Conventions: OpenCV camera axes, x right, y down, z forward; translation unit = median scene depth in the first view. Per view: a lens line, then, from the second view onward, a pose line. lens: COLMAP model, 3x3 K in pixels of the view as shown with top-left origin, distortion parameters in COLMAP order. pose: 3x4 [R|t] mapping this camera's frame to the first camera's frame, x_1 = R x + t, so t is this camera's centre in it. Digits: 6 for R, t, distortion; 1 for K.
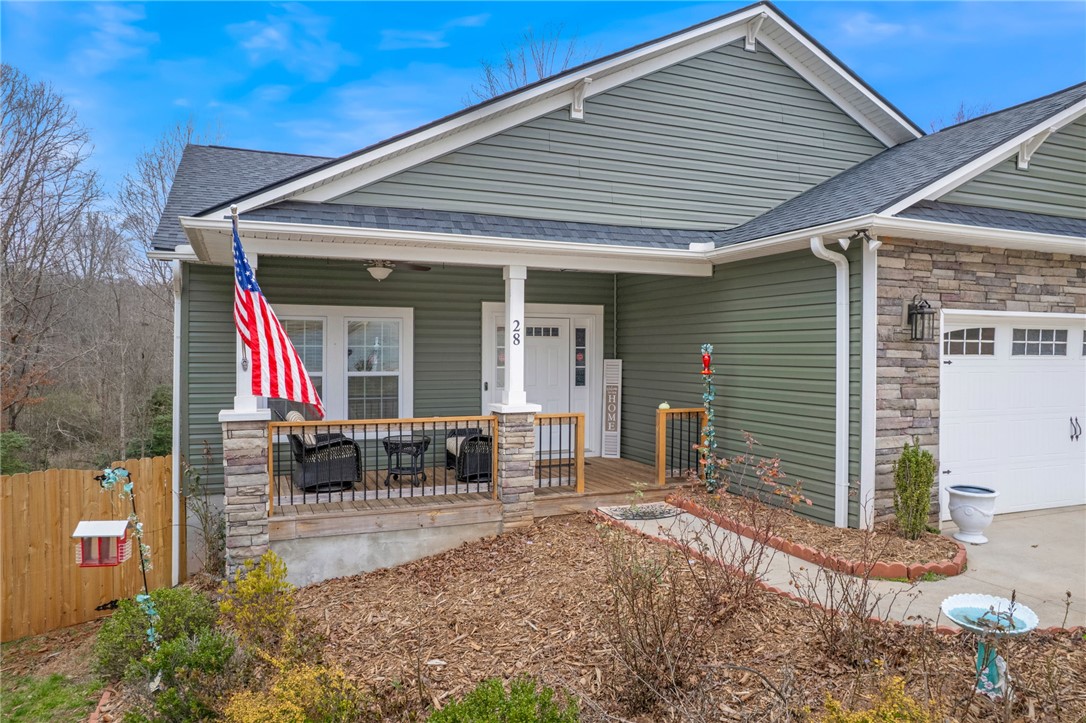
lens RADIAL K [[676.9, 0, 543.0], [0, 676.9, 361.5], [0, 0, 1]] dist [-0.036279, 0.001850]
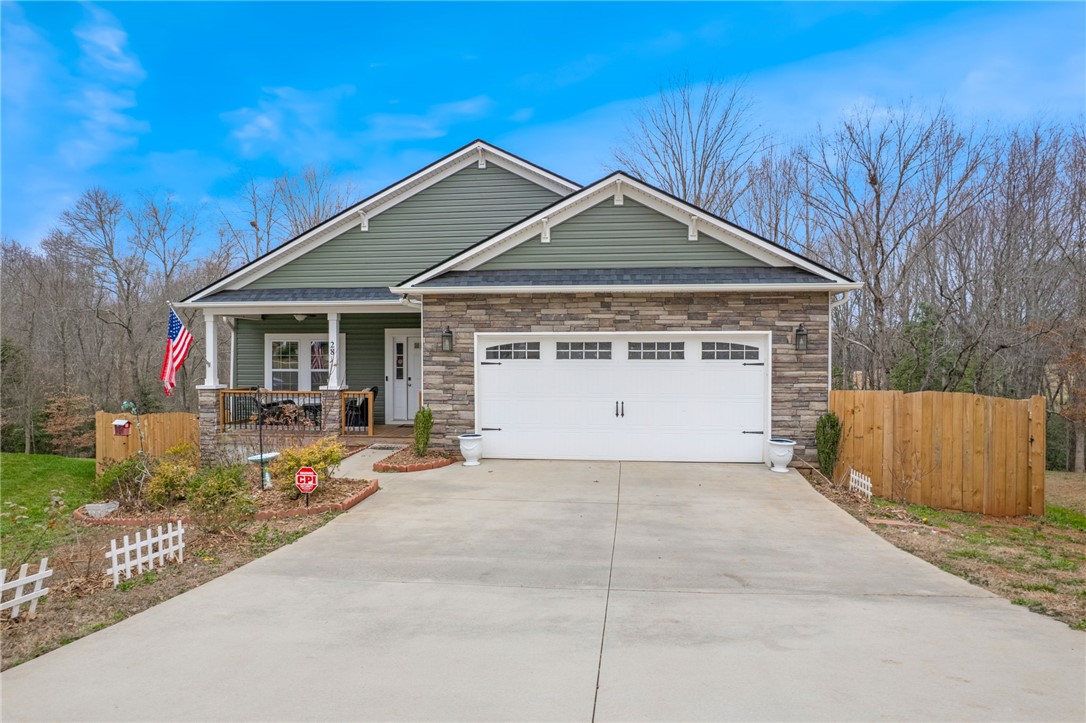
lens RADIAL K [[700.3, 0, 543.0], [0, 700.3, 361.5], [0, 0, 1]] dist [-0.029055, 0.001009]
pose [[0.881741, -0.001099, -0.471732, 1.480531], [-0.004481, 0.999933, -0.010706, 0.013629], [0.471712, 0.011554, 0.881677, -0.473546]]
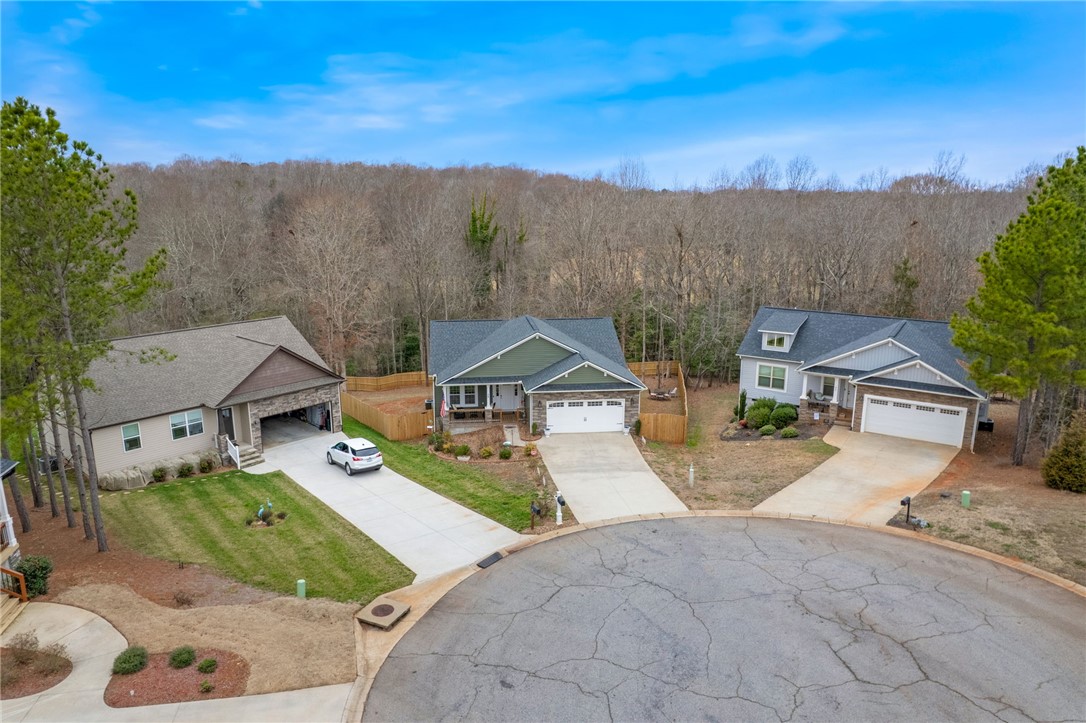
lens RADIAL K [[700.3, 0, 543.0], [0, 700.3, 361.5], [0, 0, 1]] dist [-0.029055, 0.001009]
pose [[0.959372, 0.059289, -0.275843, 2.172279], [-0.001525, 0.978747, 0.205066, -1.652904], [0.282139, -0.196314, 0.939073, -4.717061]]
